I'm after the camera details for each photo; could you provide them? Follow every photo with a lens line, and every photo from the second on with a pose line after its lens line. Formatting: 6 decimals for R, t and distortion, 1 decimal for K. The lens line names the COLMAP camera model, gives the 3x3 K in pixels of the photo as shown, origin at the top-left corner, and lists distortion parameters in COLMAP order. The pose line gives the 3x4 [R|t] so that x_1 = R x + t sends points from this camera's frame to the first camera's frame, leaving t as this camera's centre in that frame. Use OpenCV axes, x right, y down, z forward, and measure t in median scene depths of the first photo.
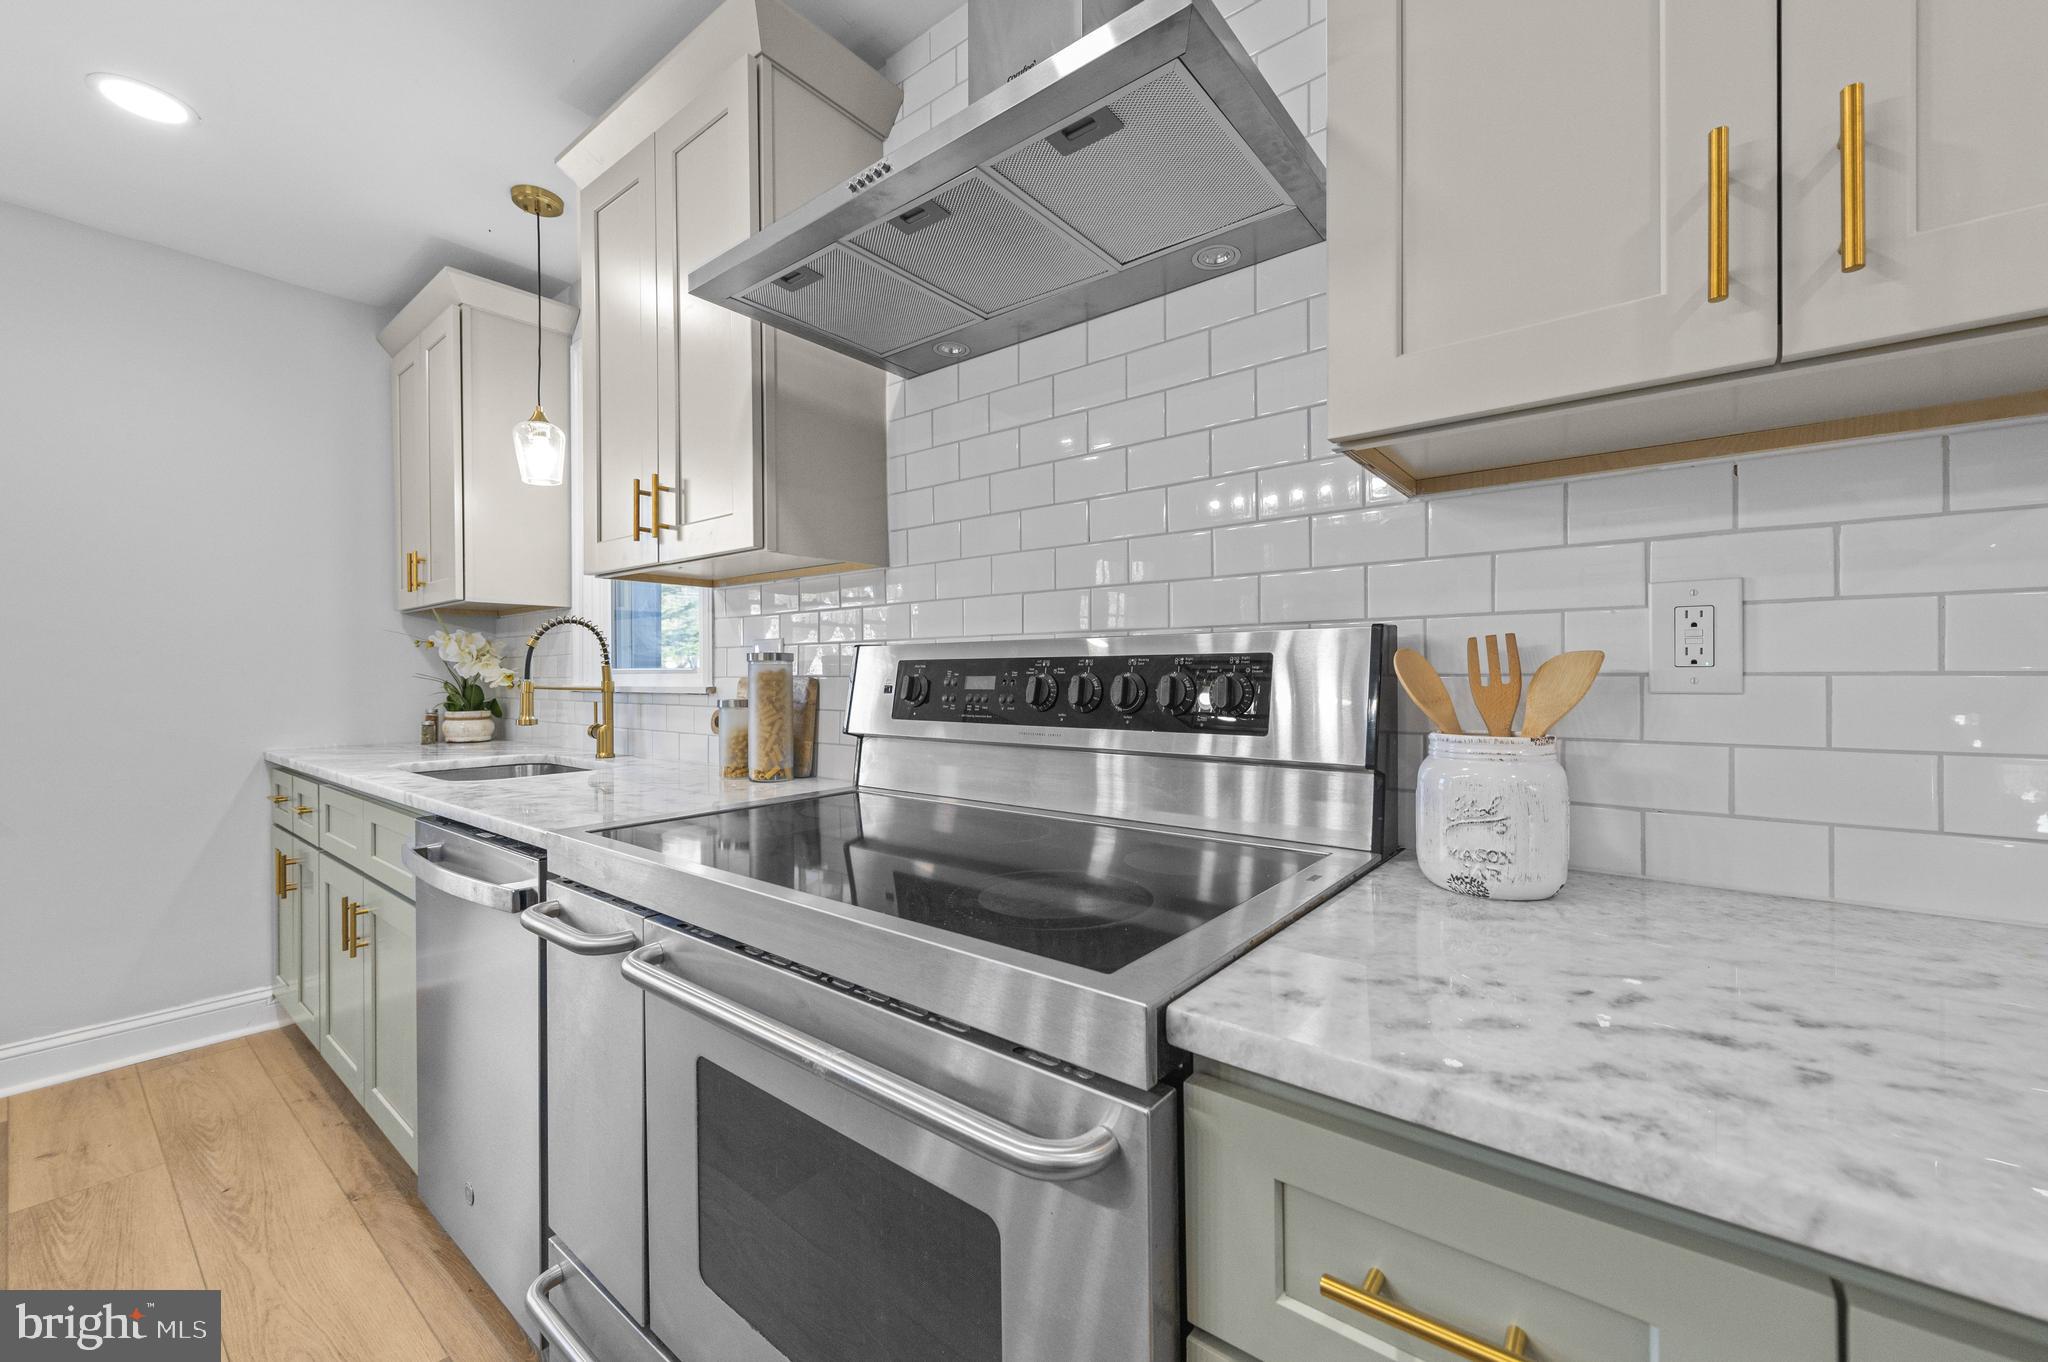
lens RADIAL K [[809.8, 0, 1040.2], [0, 809.8, 673.5], [0, 0, 1]] dist [0.011881, -0.002793]
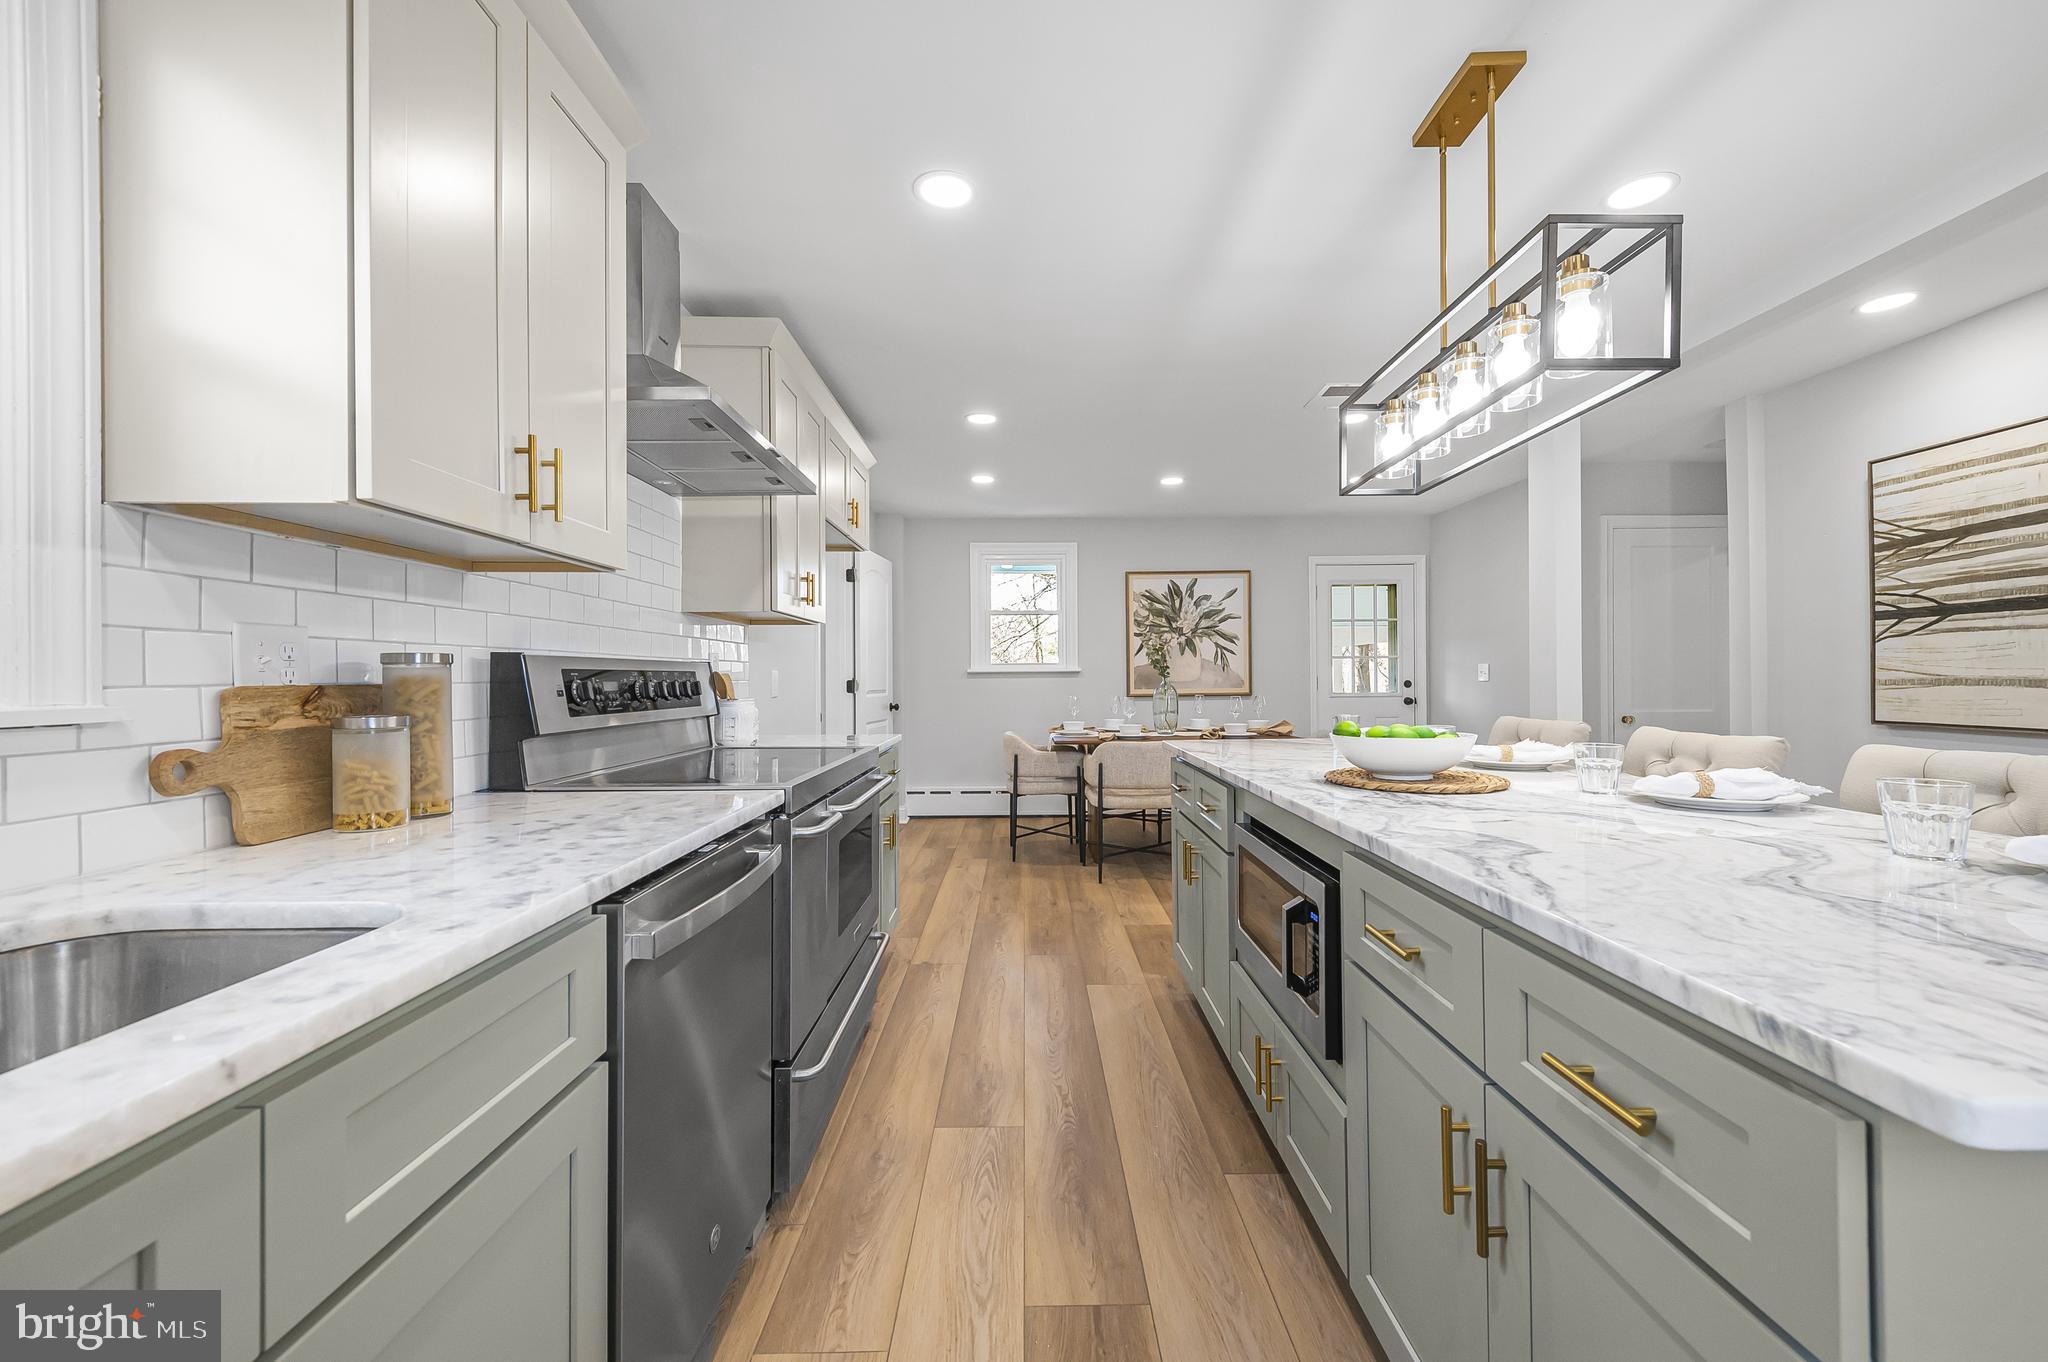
lens RADIAL K [[809.8, 0, 1032.8], [0, 809.8, 678.4], [0, 0, 1]] dist [0.011881, -0.002793]
pose [[-0.630784, 0.008677, 0.775910, -1.422717], [0.008933, 0.999952, -0.003921, 0.007632], [-0.775907, 0.004458, -0.630832, 1.123807]]
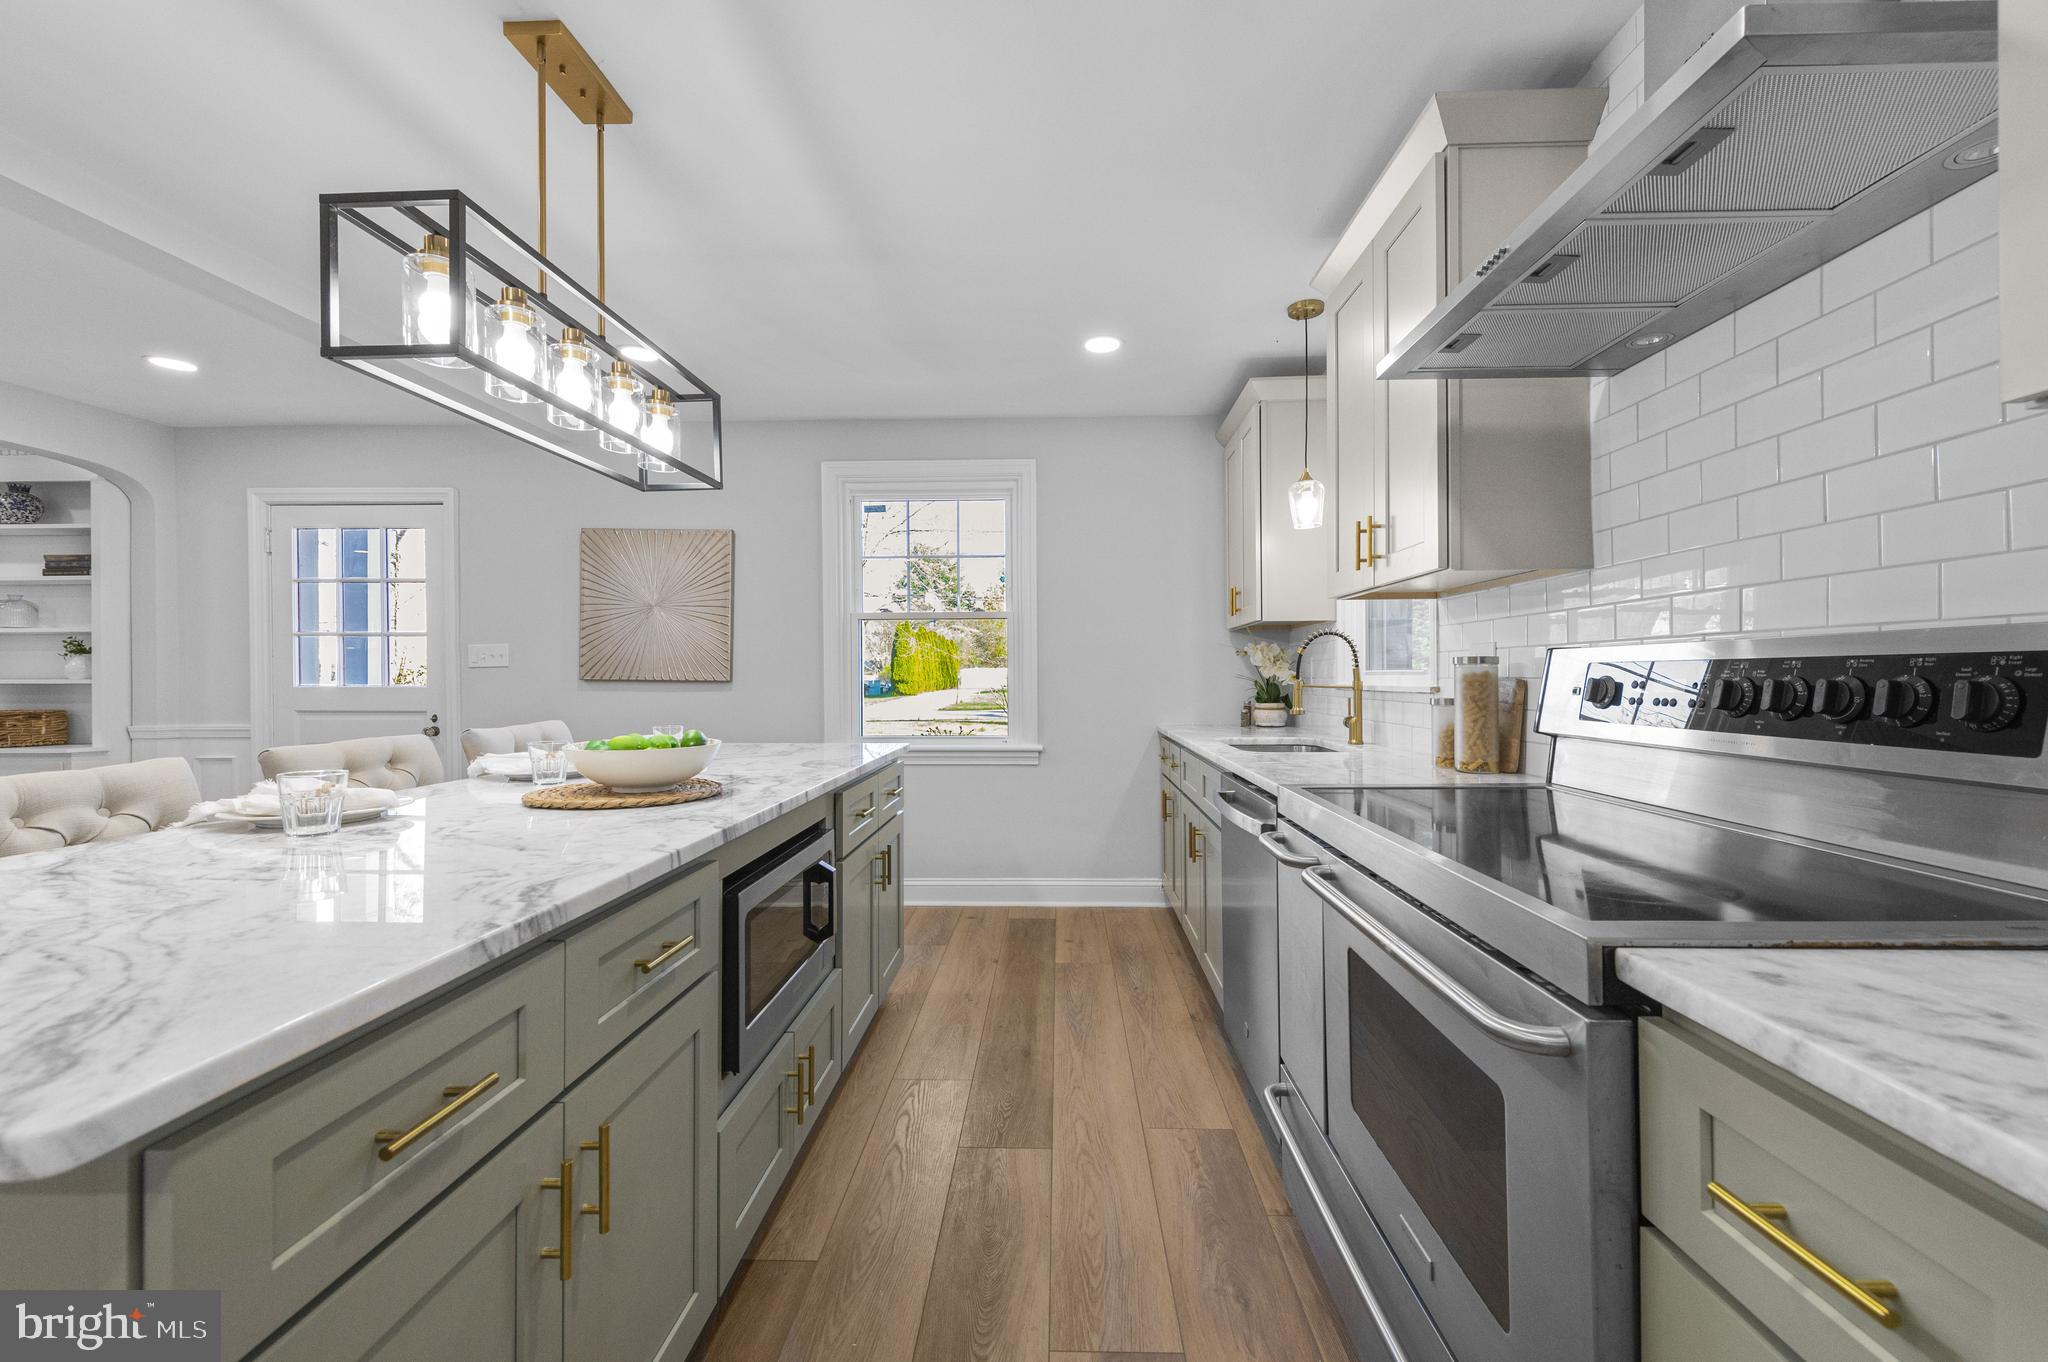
lens RADIAL K [[809.8, 0, 1026.7], [0, 809.8, 674.1], [0, 0, 1]] dist [0.011881, -0.002793]
pose [[0.590578, -0.000019, -0.806981, 0.214969], [0.001028, 0.999999, 0.000729, -0.003566], [0.806980, -0.001260, 0.590577, -0.157379]]
